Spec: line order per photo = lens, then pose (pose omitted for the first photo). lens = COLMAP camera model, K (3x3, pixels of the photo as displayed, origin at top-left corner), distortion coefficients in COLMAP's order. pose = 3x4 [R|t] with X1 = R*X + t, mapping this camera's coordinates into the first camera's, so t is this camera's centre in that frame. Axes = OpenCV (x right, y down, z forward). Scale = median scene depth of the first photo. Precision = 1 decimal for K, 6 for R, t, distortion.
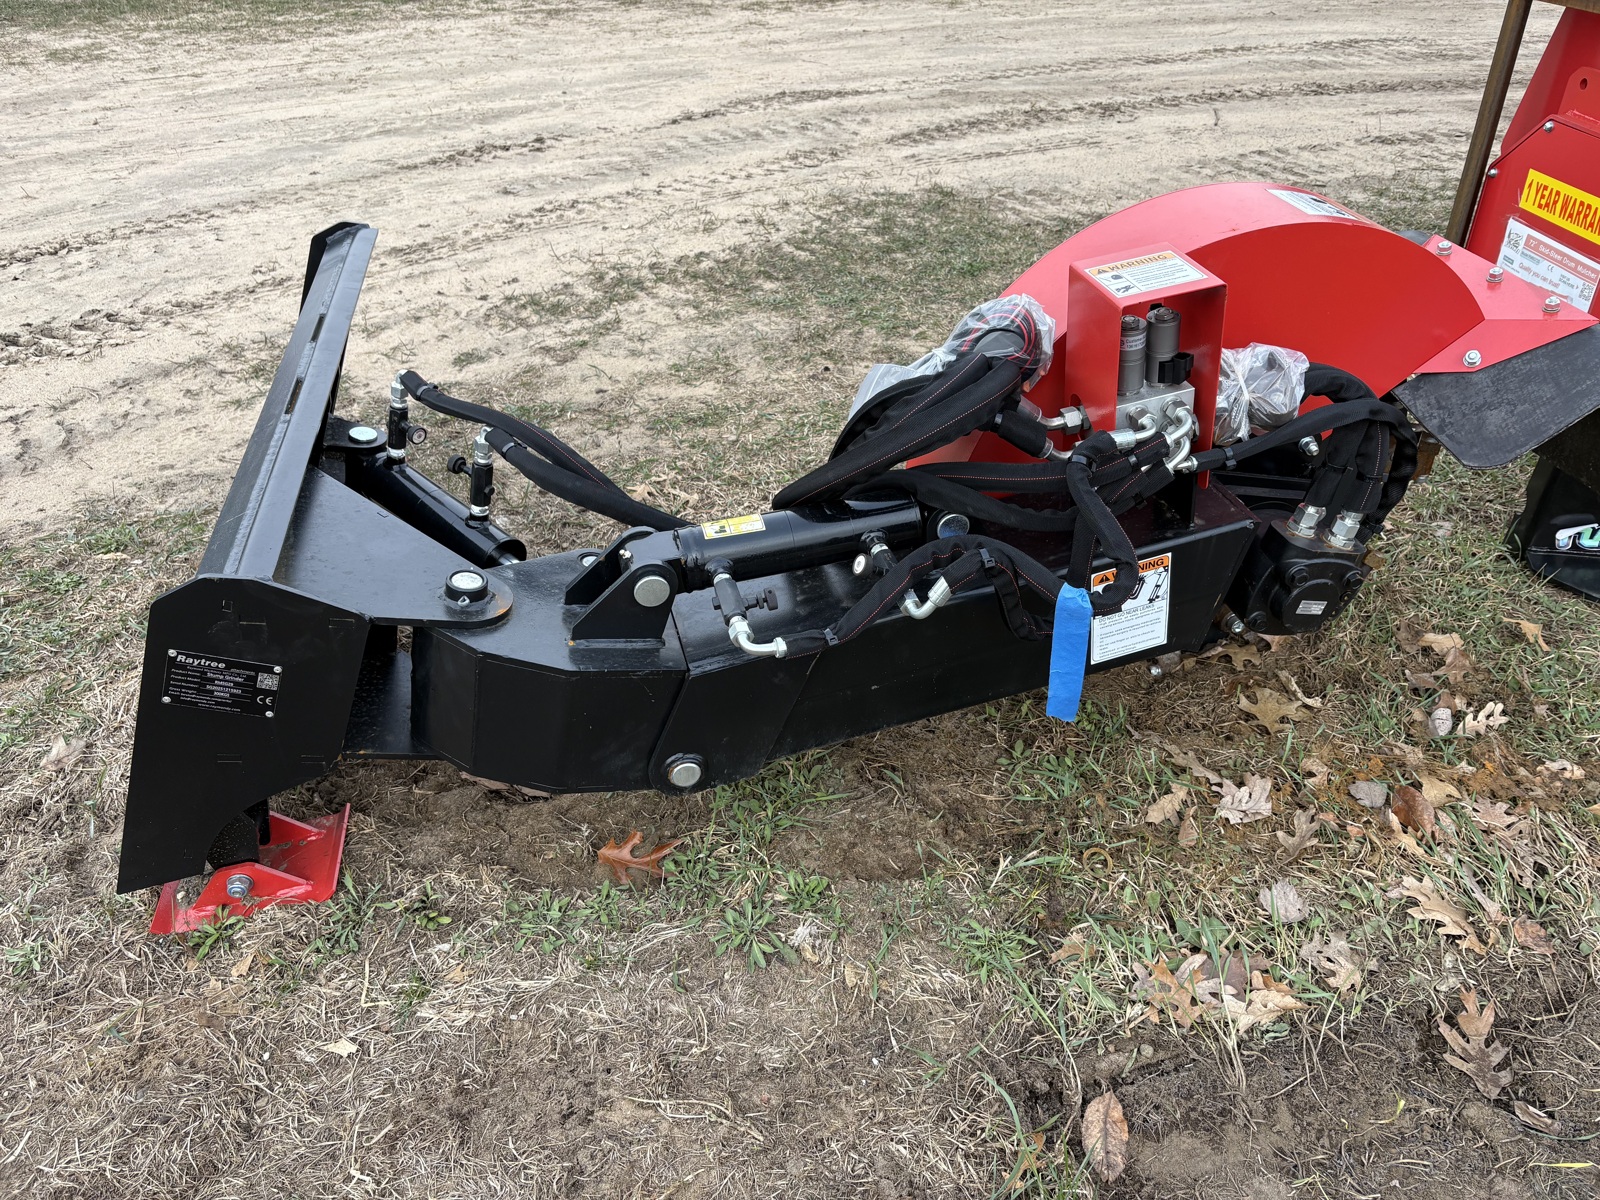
lens RADIAL K [[1201.0, 0, 800.0], [0, 1201.0, 600.0], [0, 0, 1]] dist [0.045922, -0.000319]
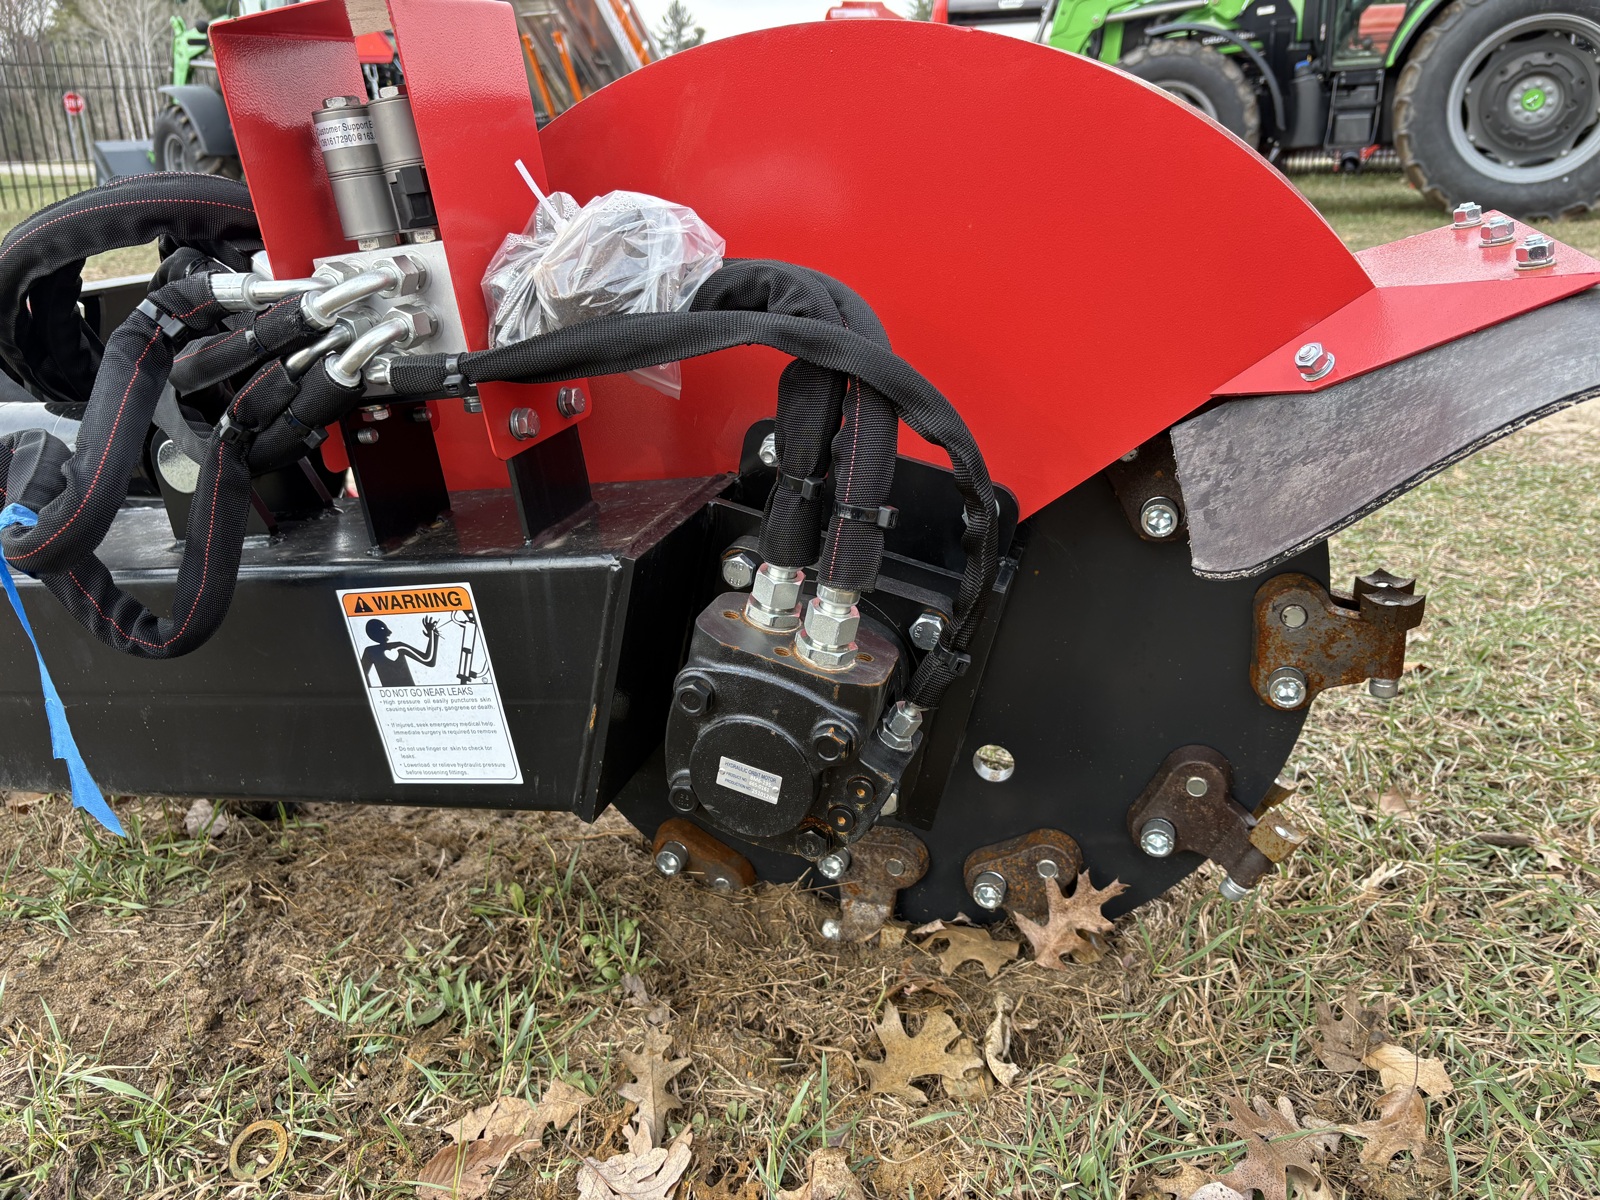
lens RADIAL K [[1201.0, 0, 800.0], [0, 1201.0, 600.0], [0, 0, 1]] dist [0.045922, -0.000319]
pose [[0.847743, 0.176476, -0.500188, 0.665763], [-0.288850, 0.944528, -0.156309, 0.007592], [0.444857, 0.276990, 0.851692, 0.595233]]
